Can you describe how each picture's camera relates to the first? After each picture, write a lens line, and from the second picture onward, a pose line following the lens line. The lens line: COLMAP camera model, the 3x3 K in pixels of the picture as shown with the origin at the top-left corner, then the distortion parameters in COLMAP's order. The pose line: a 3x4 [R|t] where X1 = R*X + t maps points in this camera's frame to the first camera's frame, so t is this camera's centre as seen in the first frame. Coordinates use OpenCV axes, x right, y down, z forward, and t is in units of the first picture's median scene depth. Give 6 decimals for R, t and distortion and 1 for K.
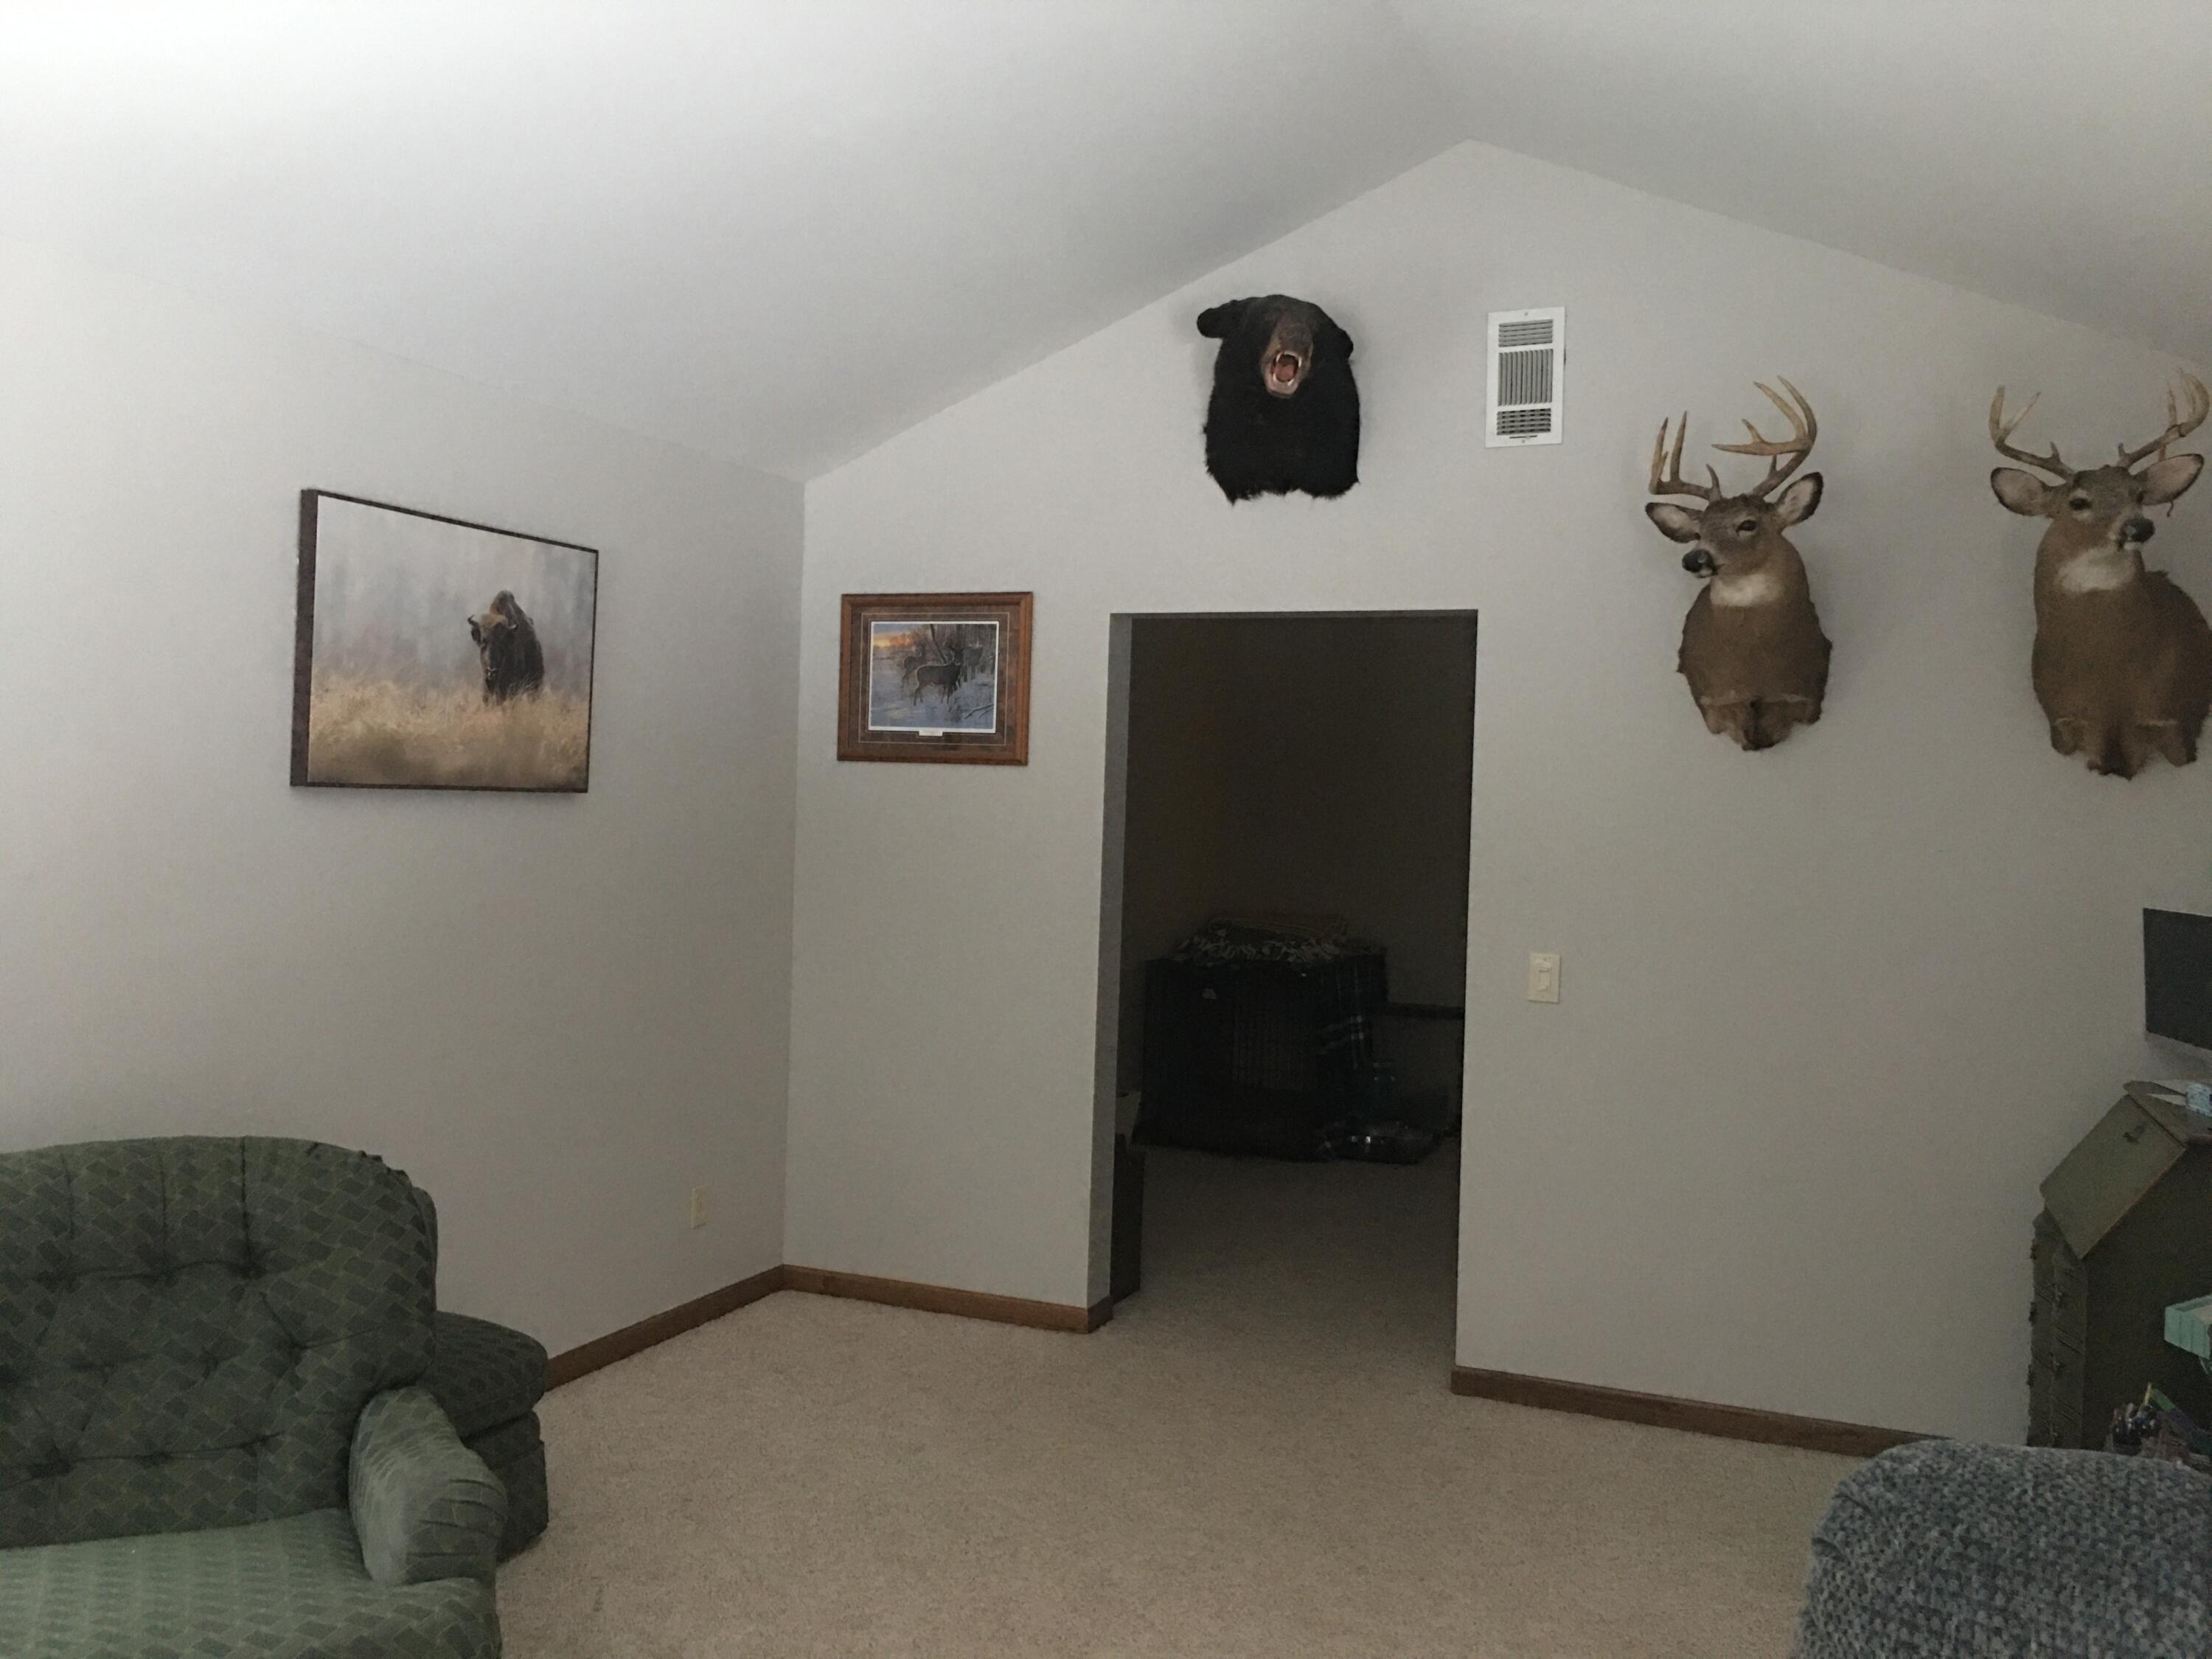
lens RADIAL K [[1869.3, 0, 1105.7], [0, 1869.3, 828.2], [0, 0, 1]] dist [0.009085, -0.011058]
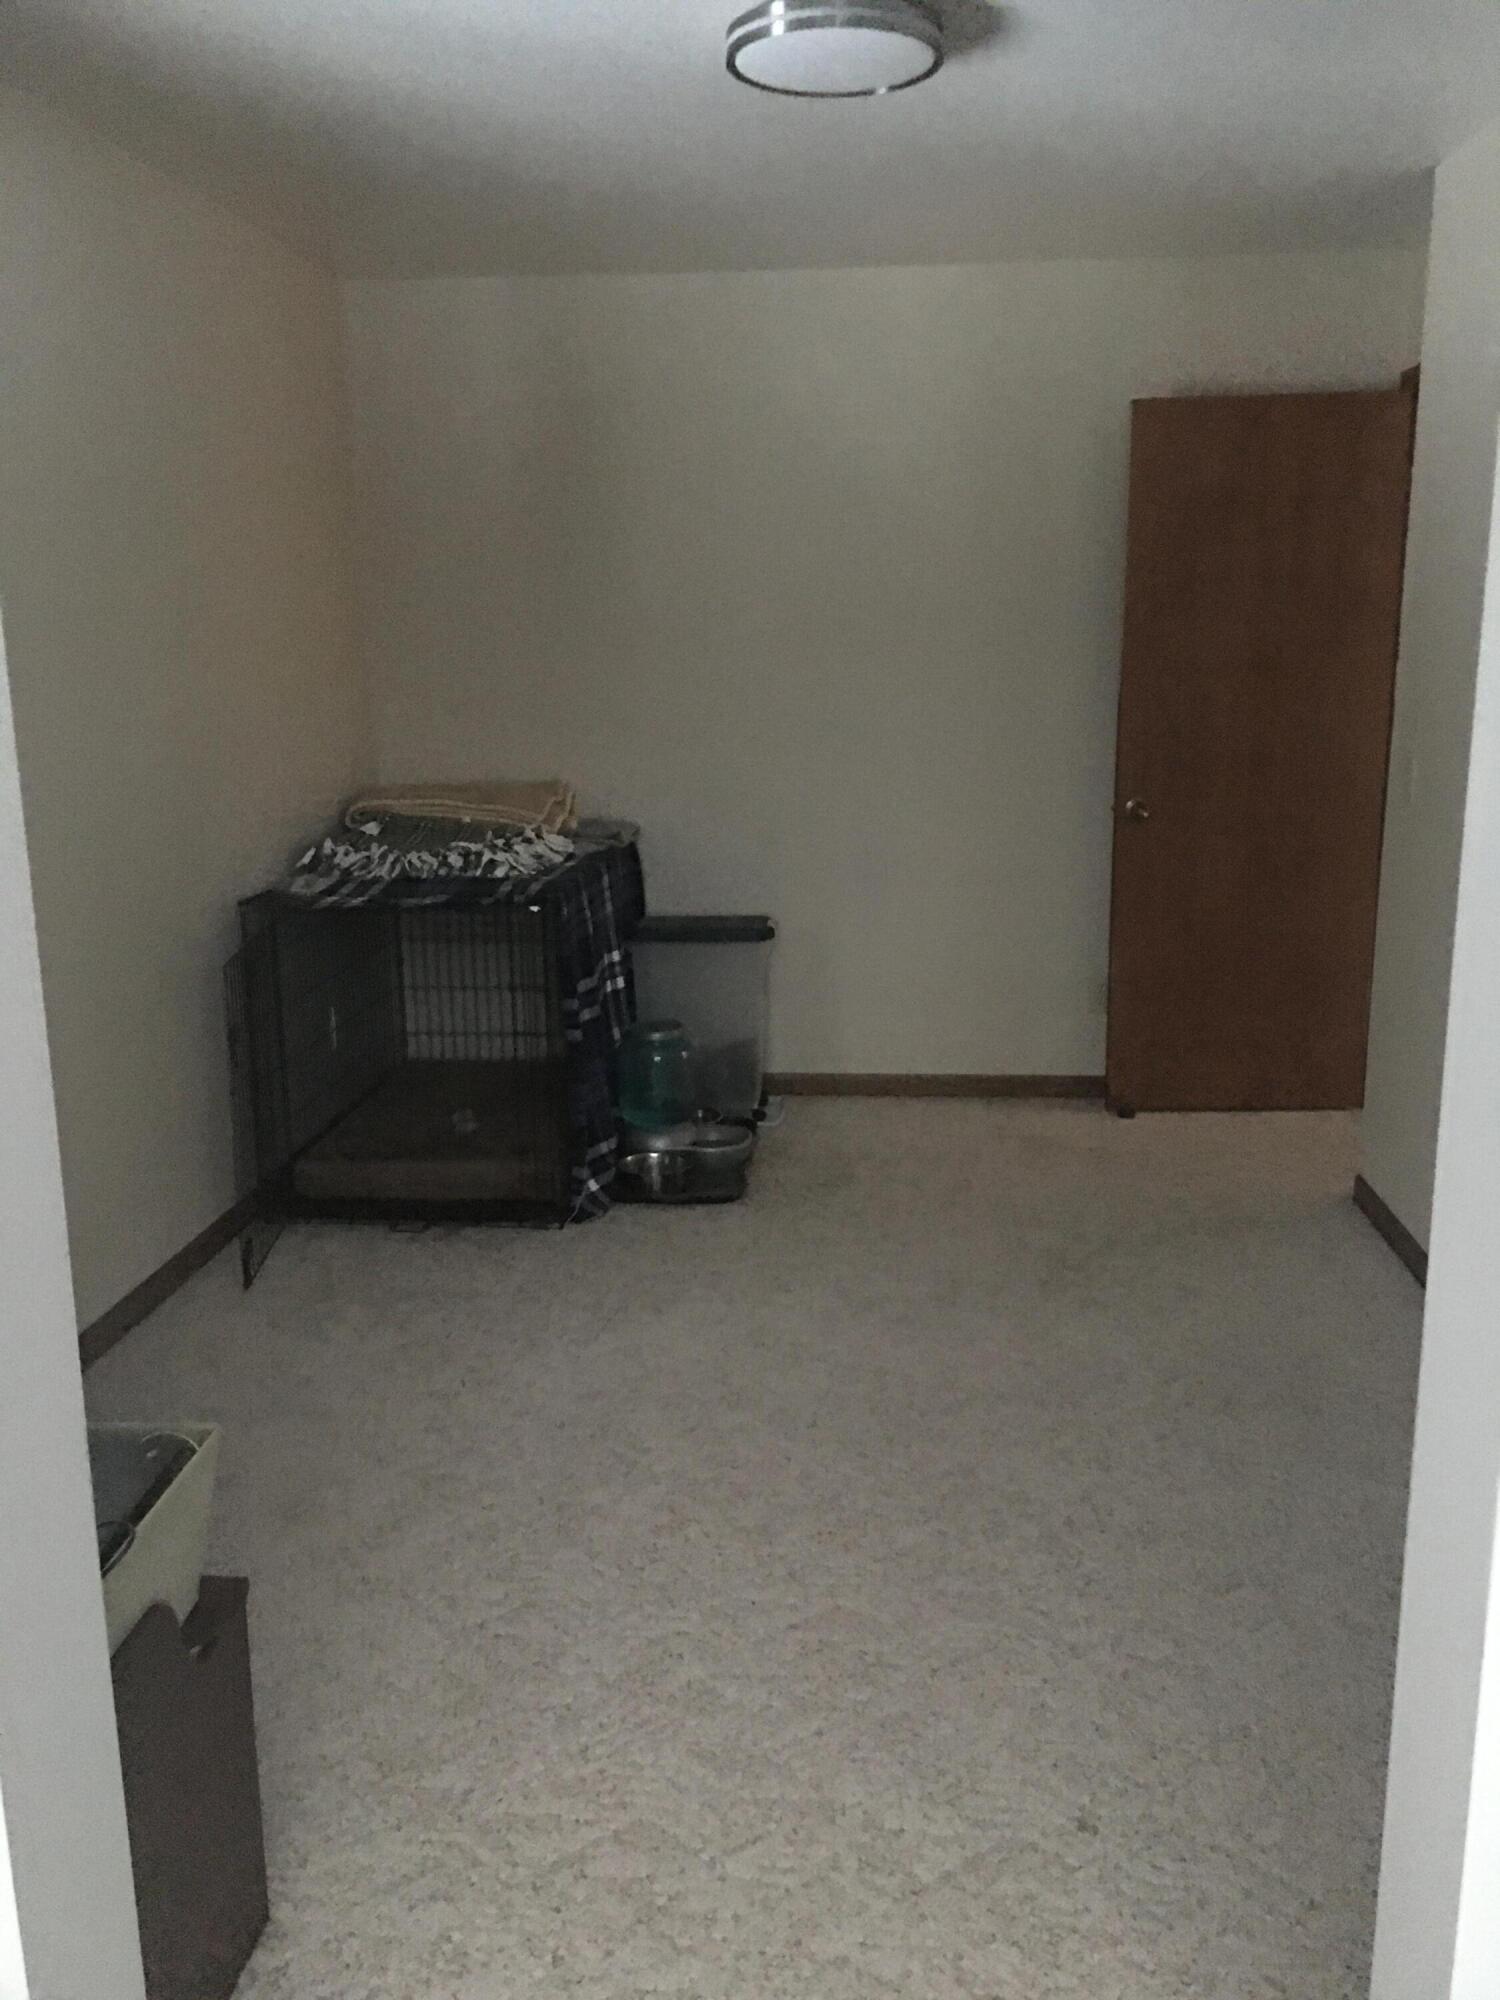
lens RADIAL K [[1690.2, 0, 753.2], [0, 1690.2, 1002.2], [0, 0, 1]] dist [0.009085, -0.011058]
pose [[0.957161, -0.108097, 0.268622, 0.028866], [0.054027, 0.978083, 0.201085, 0.008672], [-0.284472, -0.177958, 0.942023, 0.466995]]
